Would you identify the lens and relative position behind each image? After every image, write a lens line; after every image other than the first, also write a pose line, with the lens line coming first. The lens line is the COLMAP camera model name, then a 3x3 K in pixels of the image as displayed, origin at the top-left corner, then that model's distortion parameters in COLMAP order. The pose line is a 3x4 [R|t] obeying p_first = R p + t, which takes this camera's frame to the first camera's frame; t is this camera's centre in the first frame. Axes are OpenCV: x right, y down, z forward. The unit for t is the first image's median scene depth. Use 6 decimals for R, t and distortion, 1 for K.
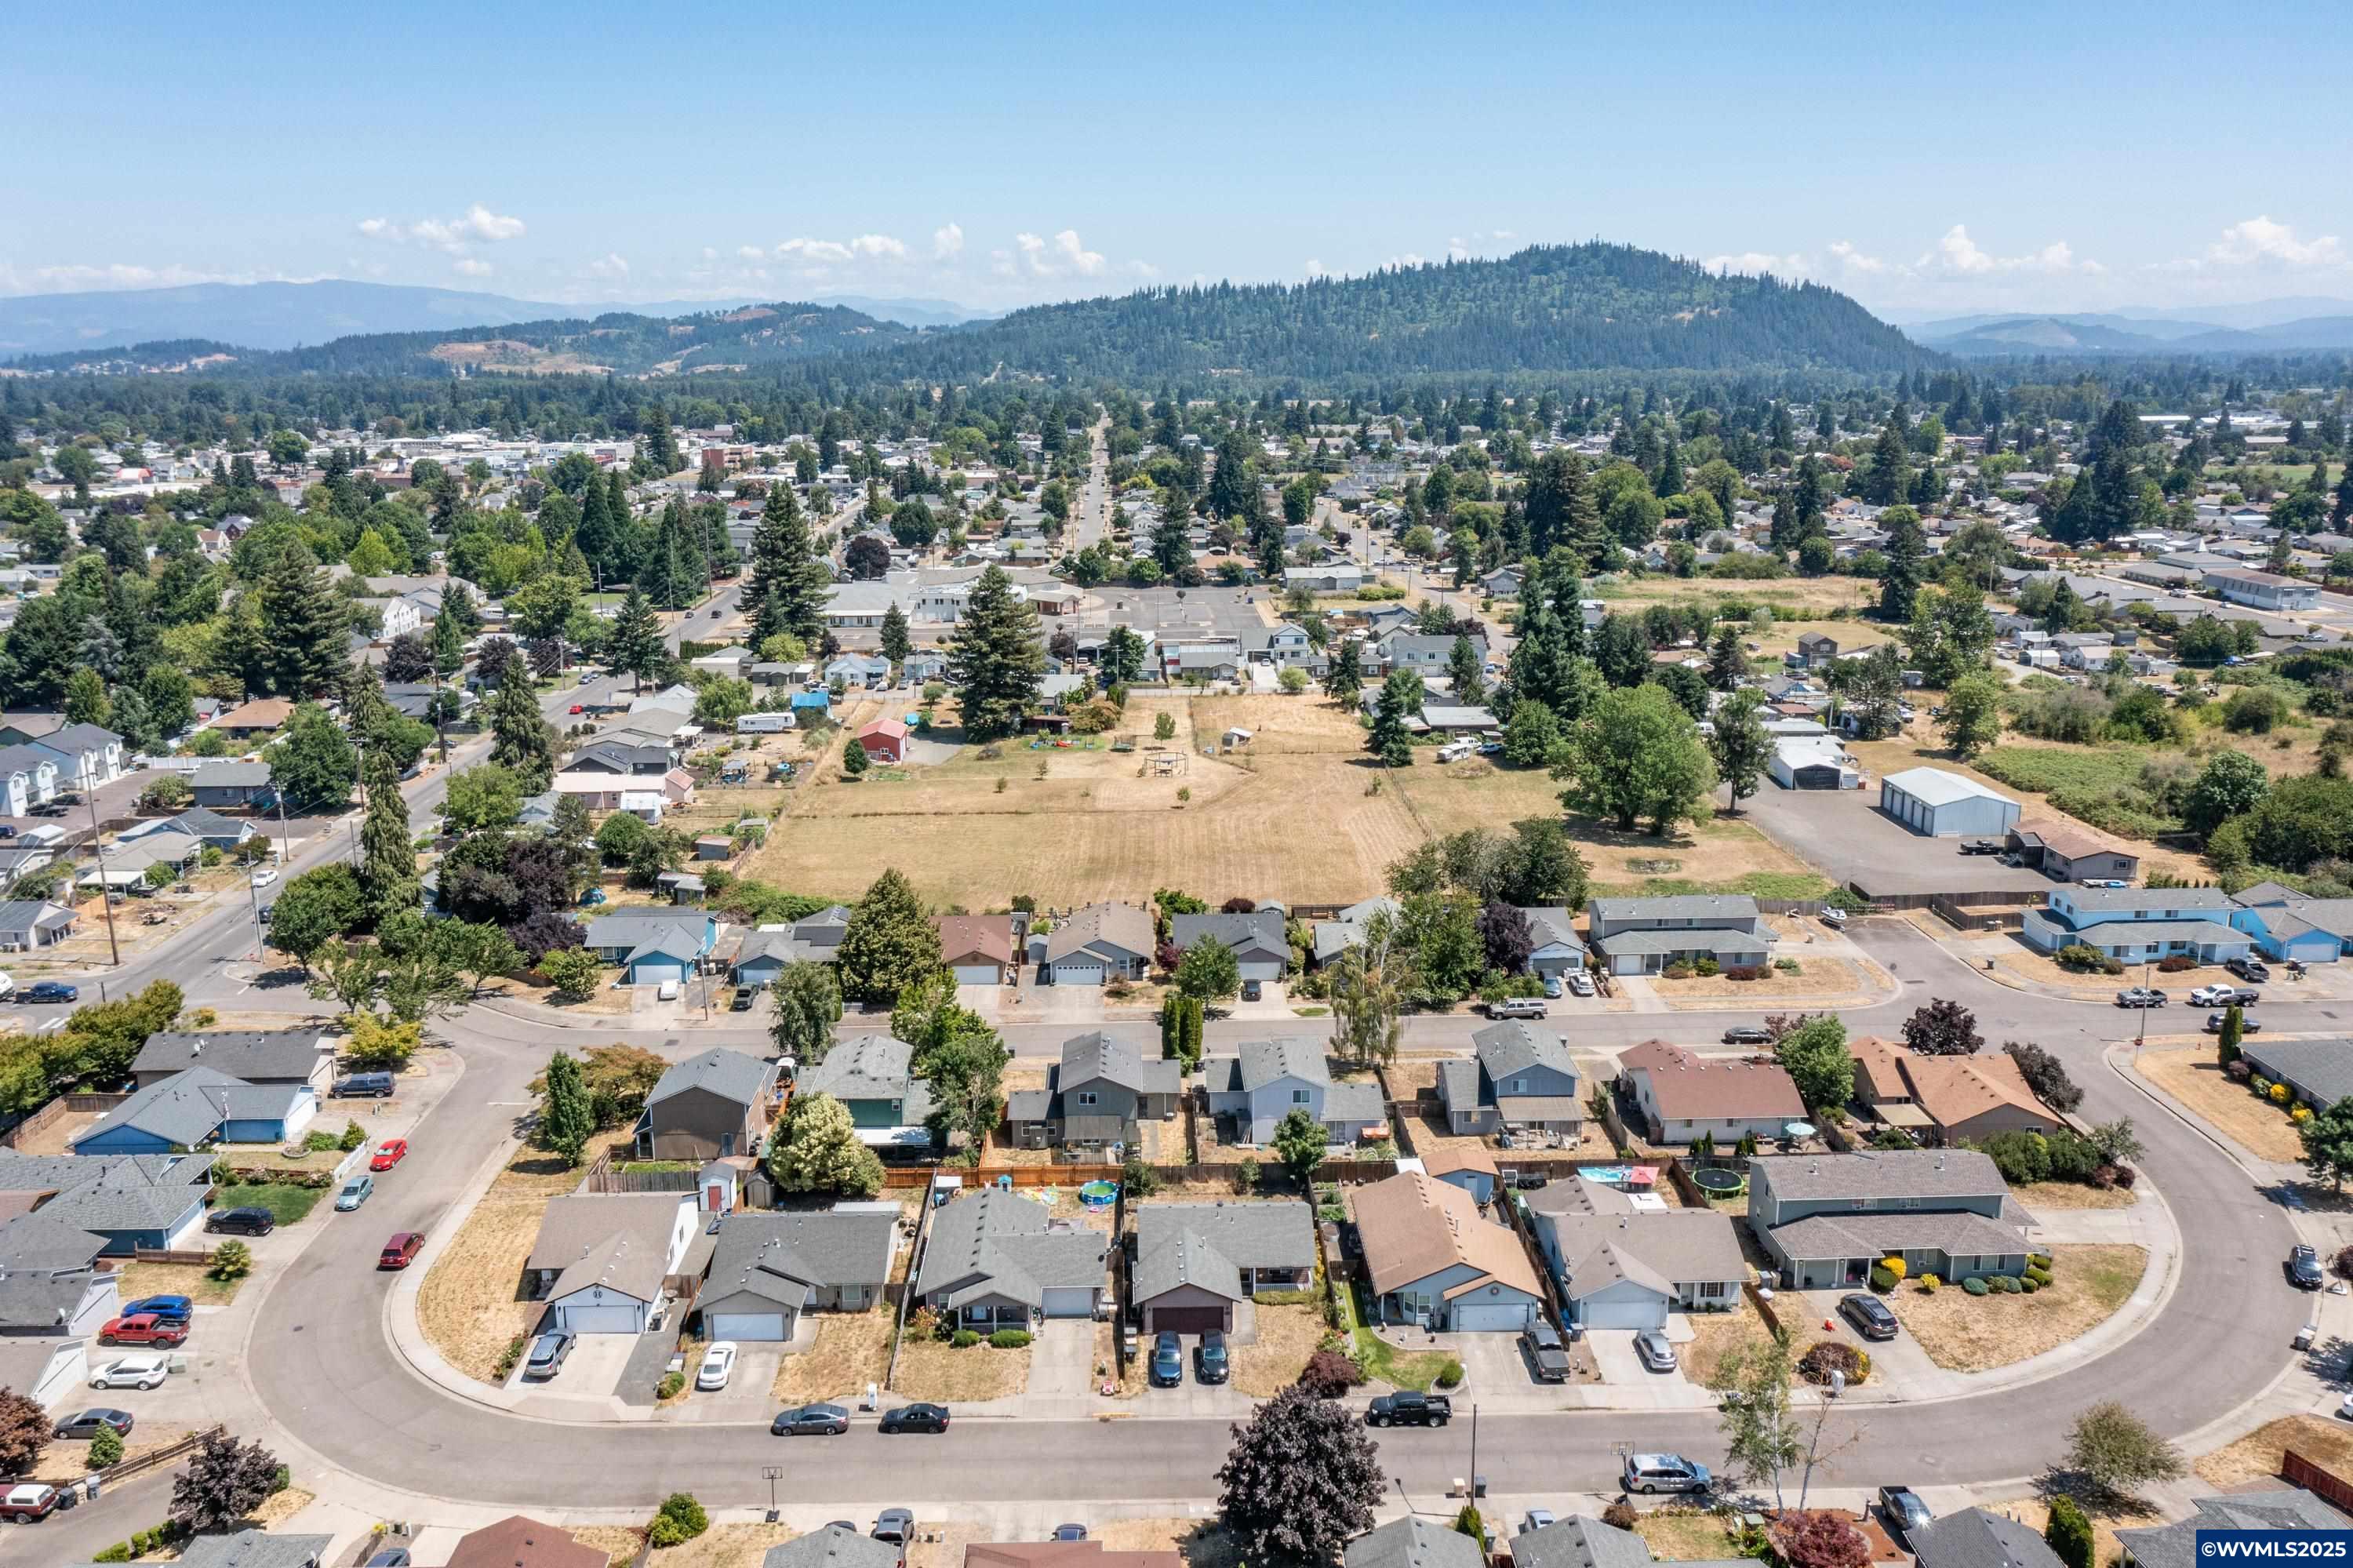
lens RADIAL K [[1872.6, 0, 1176.5], [0, 1872.6, 784.0], [0, 0, 1]] dist [-0.007681, 0.001195]
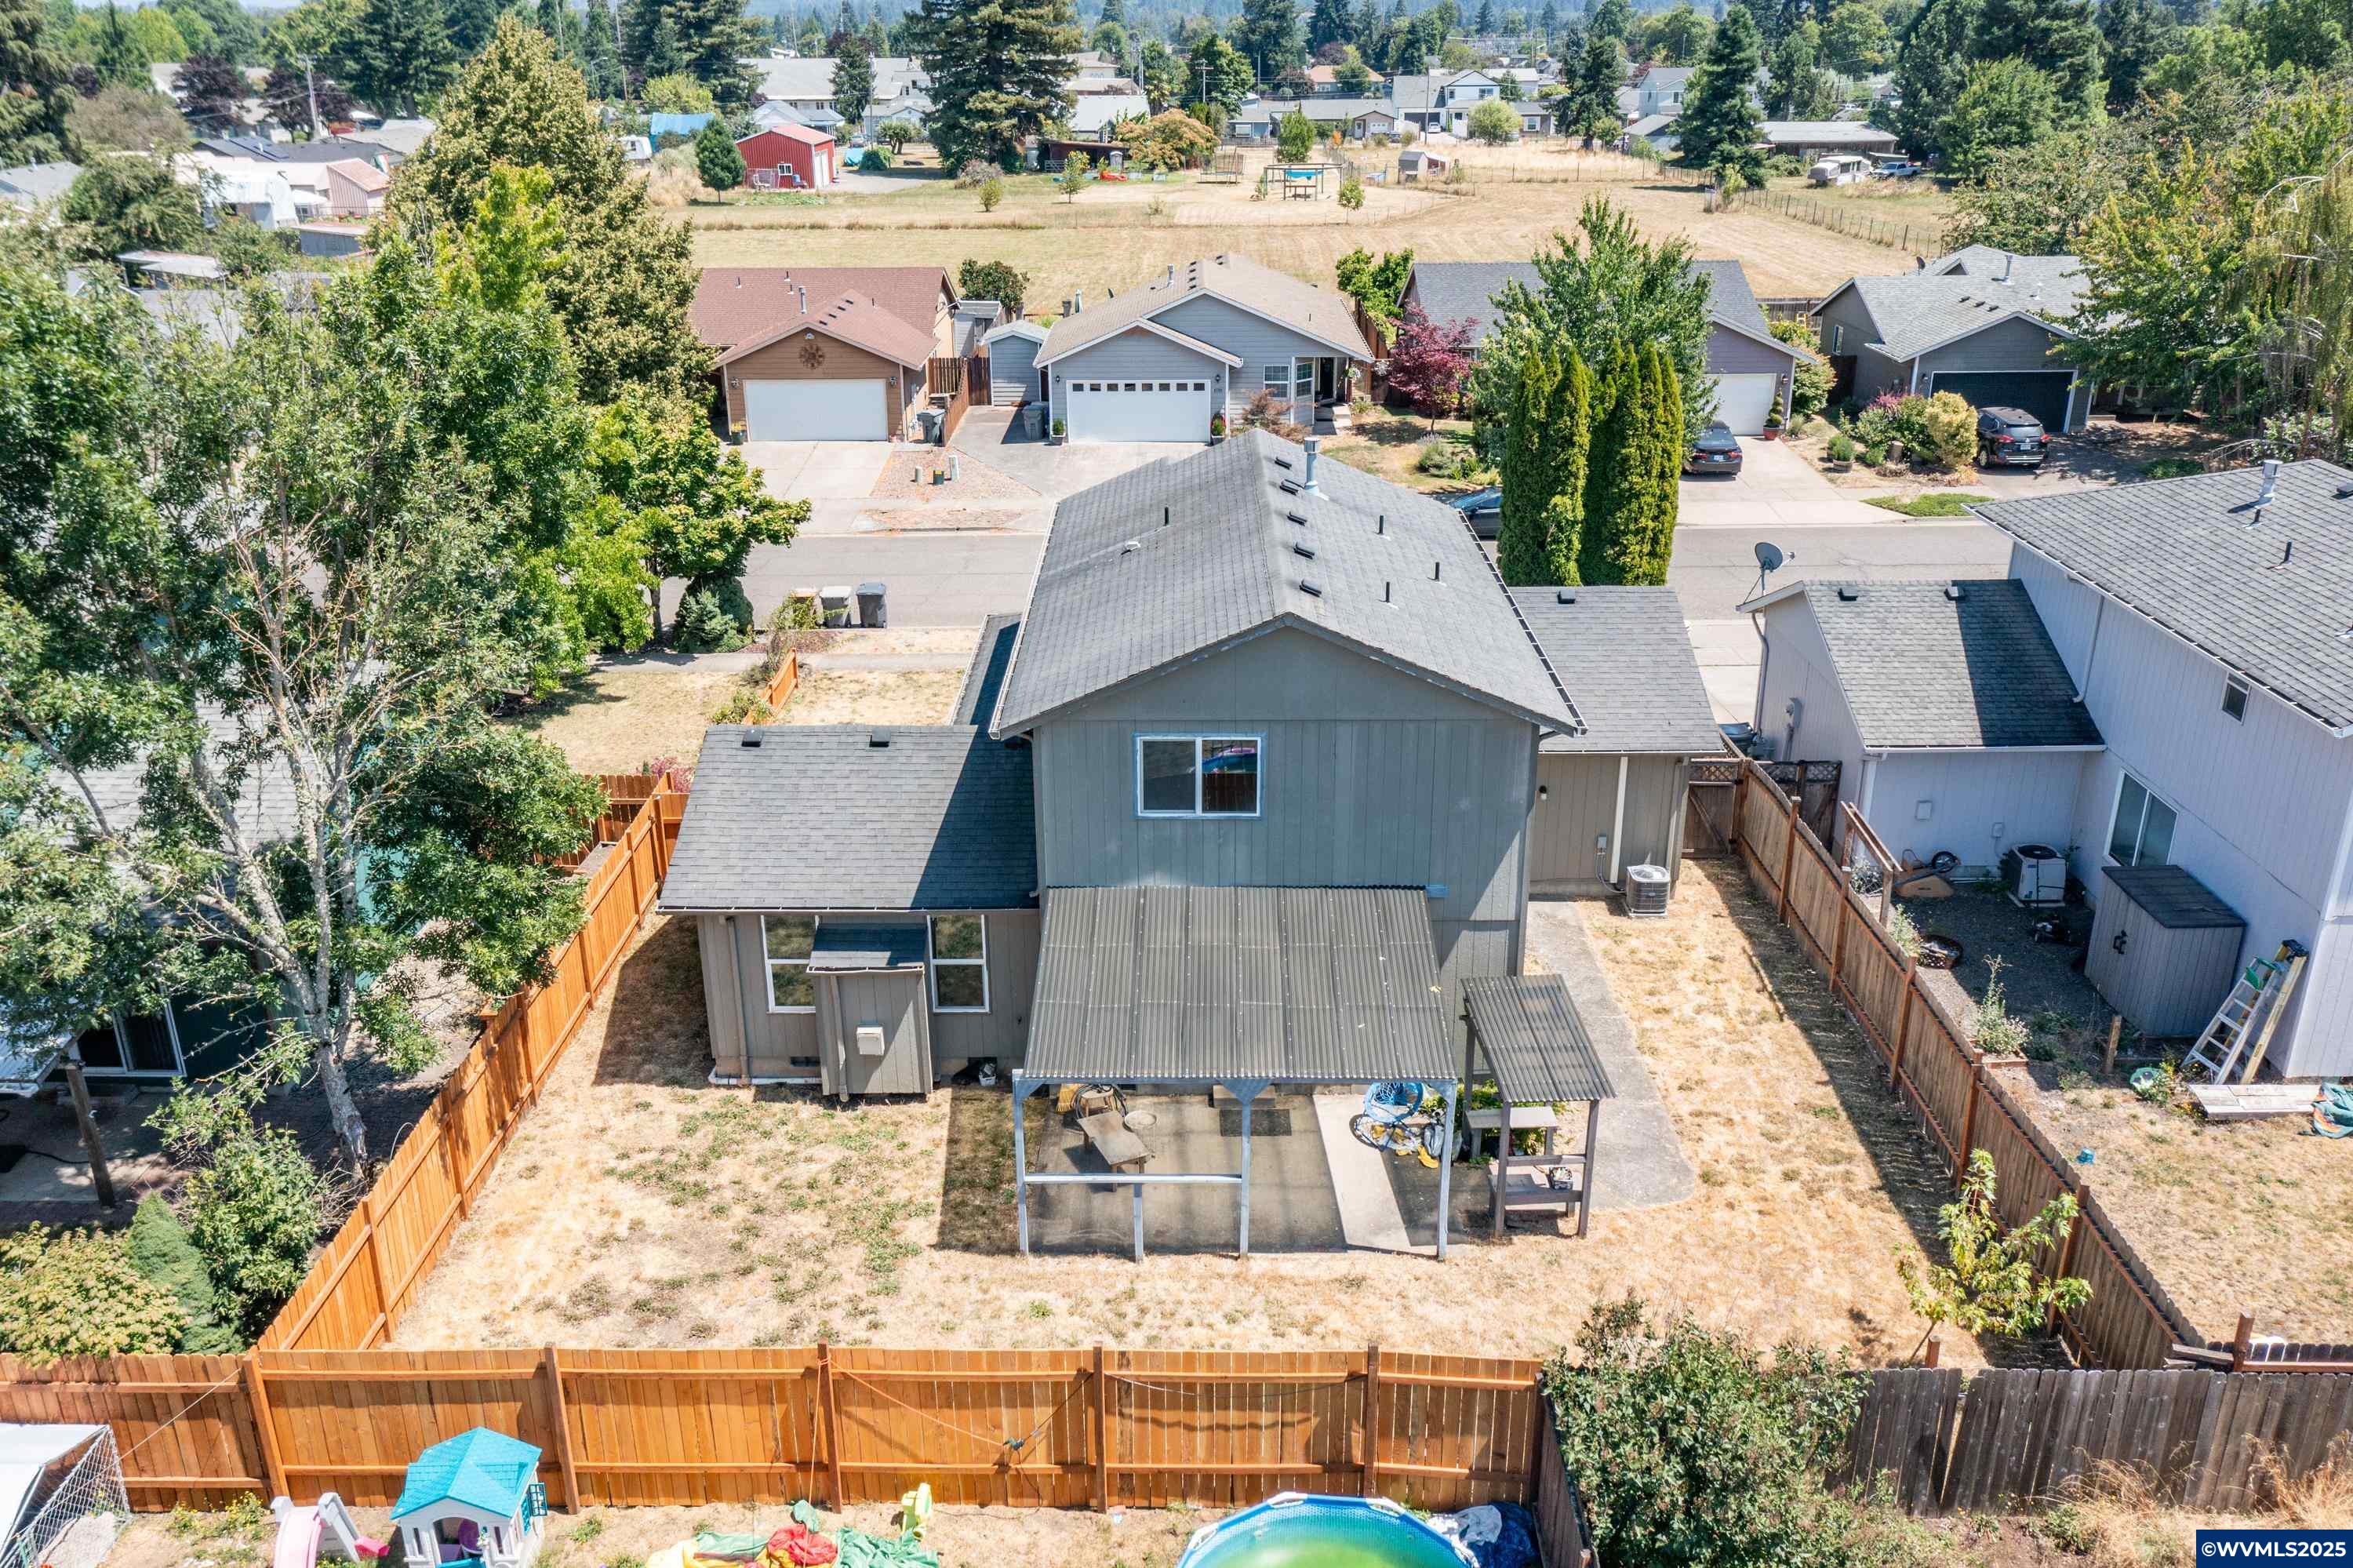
lens RADIAL K [[1872.6, 0, 1176.5], [0, 1872.6, 784.0], [0, 0, 1]] dist [-0.007681, 0.001195]
pose [[0.999454, 0.010720, -0.031249, -0.034557], [-0.005728, 0.987797, 0.155641, 0.113435], [0.032536, -0.155377, 0.987319, 0.665593]]
